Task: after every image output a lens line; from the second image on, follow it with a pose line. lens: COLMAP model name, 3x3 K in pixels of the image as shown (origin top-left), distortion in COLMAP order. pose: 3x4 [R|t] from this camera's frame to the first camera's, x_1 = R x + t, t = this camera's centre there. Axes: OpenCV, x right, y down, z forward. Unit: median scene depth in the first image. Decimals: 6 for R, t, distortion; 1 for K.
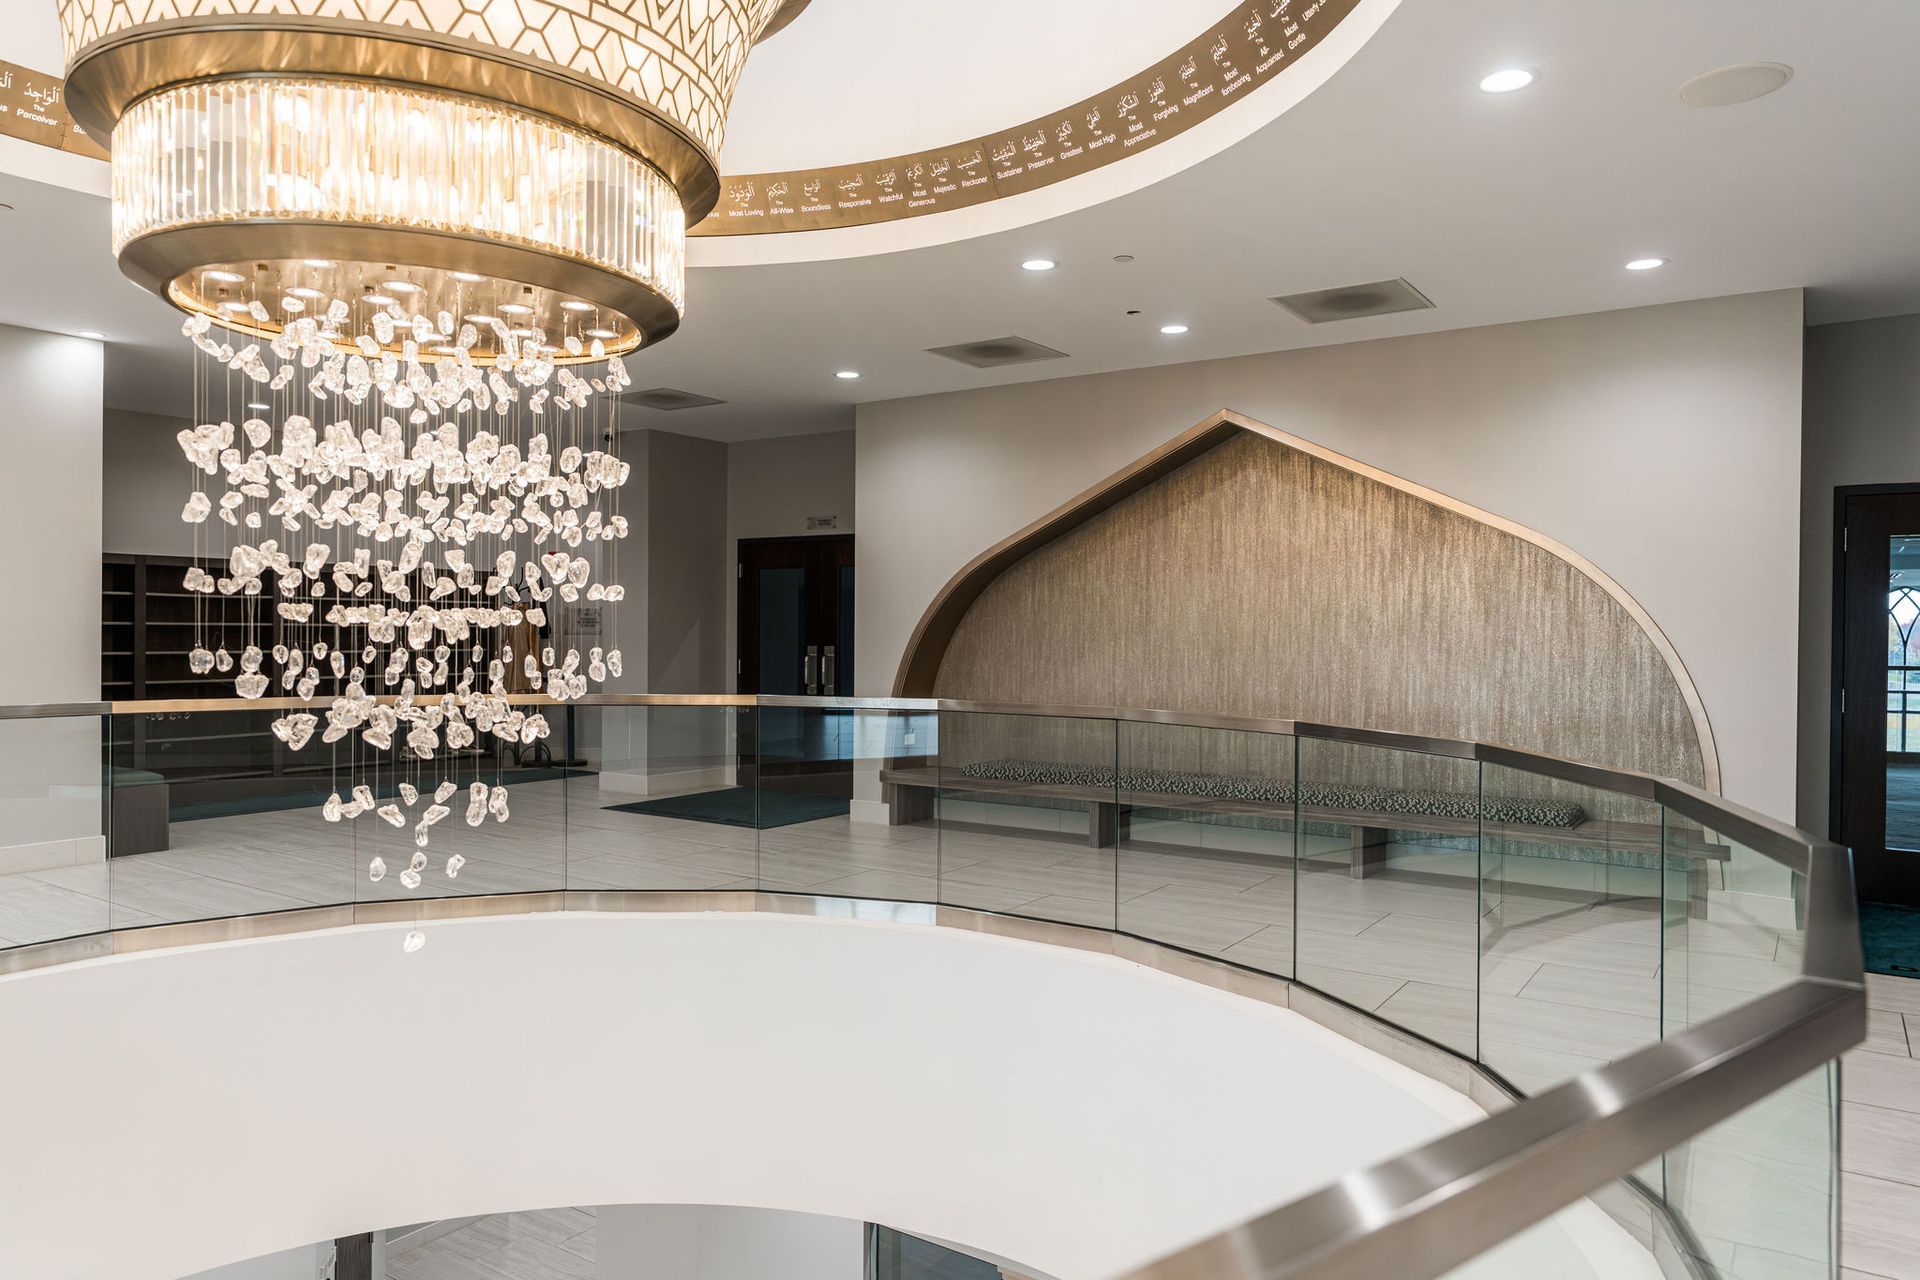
lens RADIAL K [[1265.6, 0, 960.0], [0, 1265.6, 640.0], [0, 0, 1]] dist [-0.001744, -0.002027]
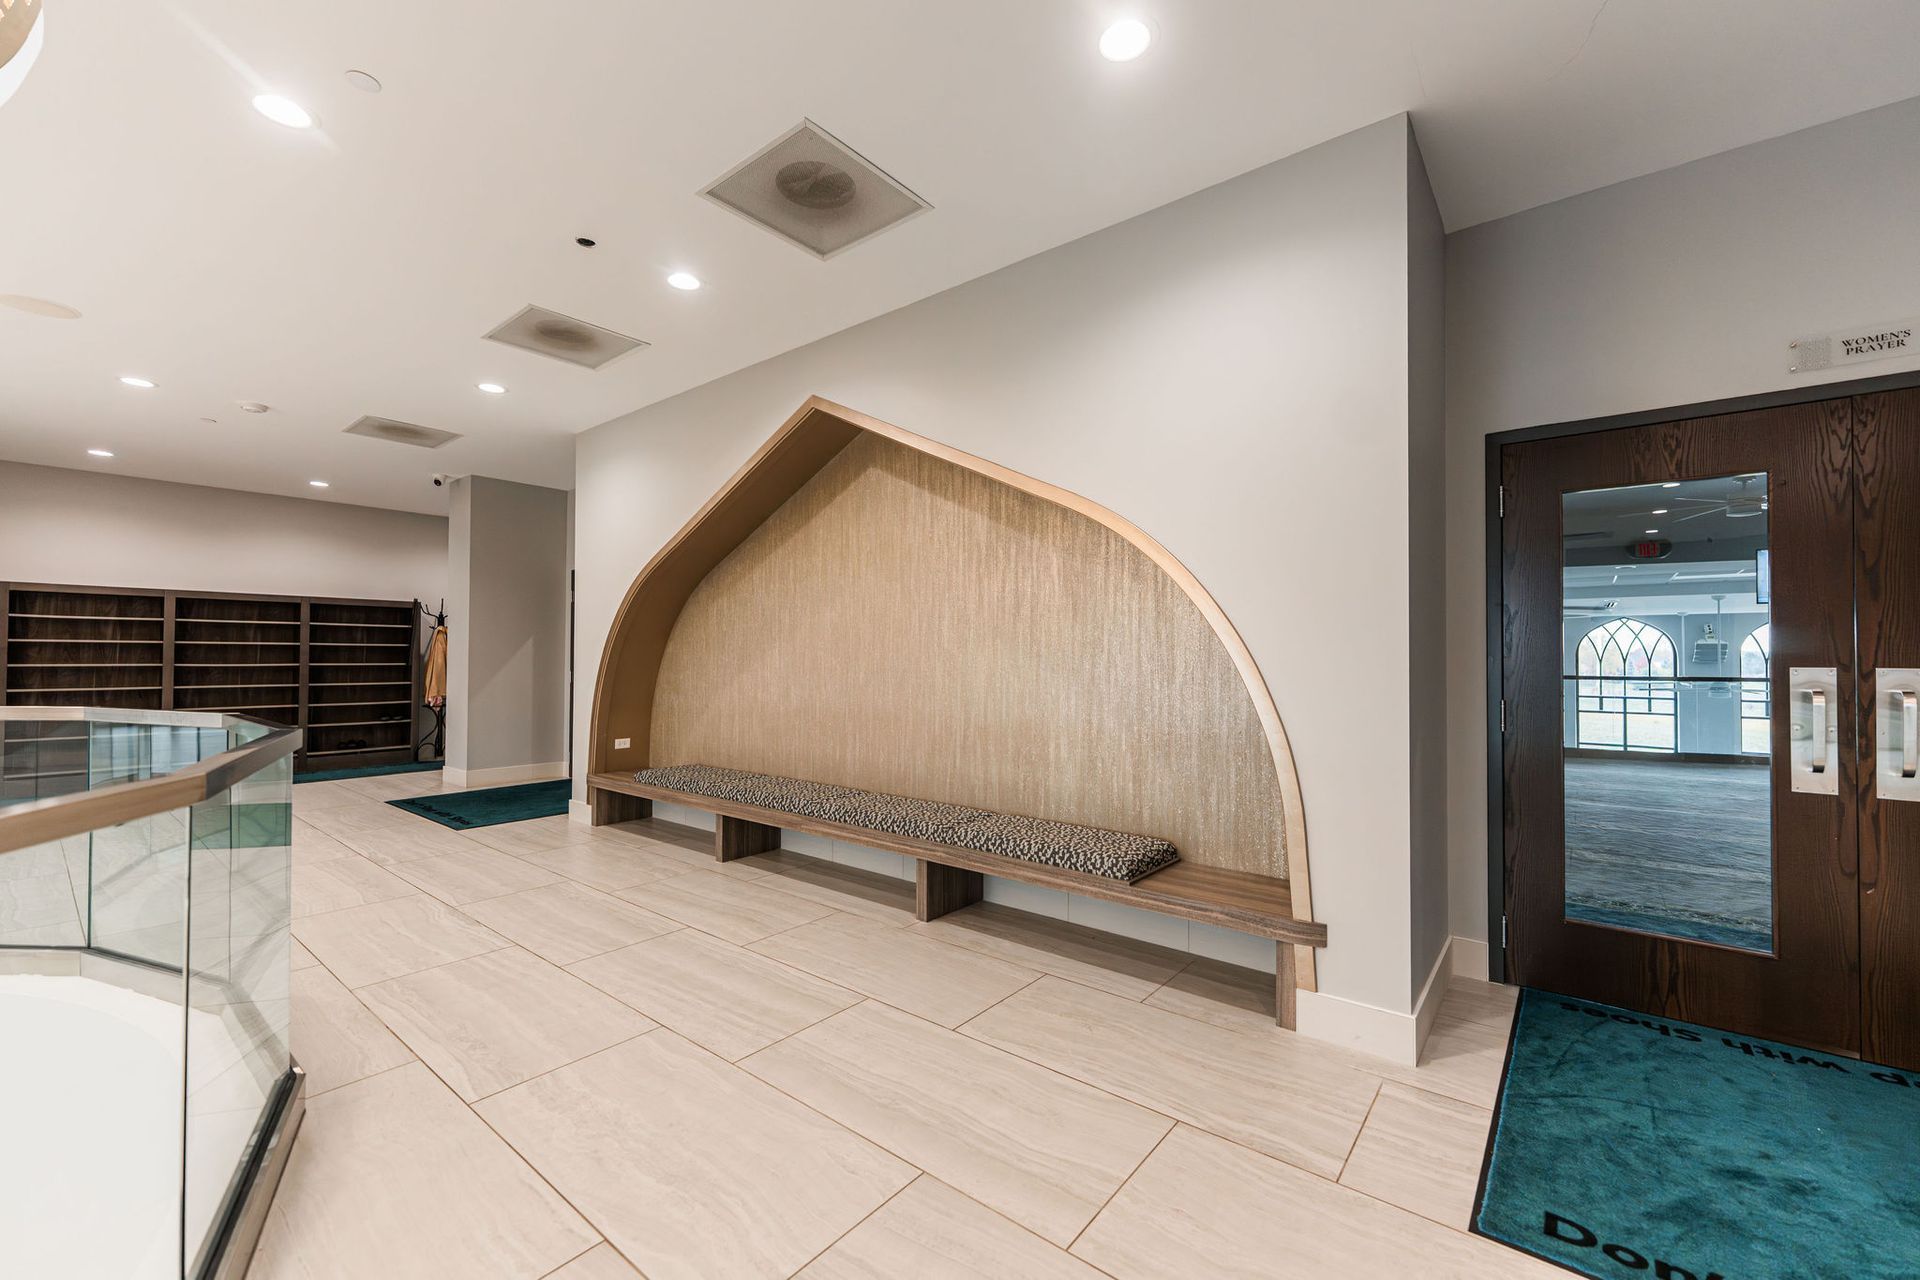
lens RADIAL K [[767.9, 0, 960.0], [0, 767.9, 640.0], [0, 0, 1]] dist [0.001544, -0.000106]
pose [[0.997171, -0.005243, -0.074980, 0.373380], [0.002850, 0.999484, -0.031985, 0.015435], [0.075109, 0.031681, 0.996672, 0.471411]]
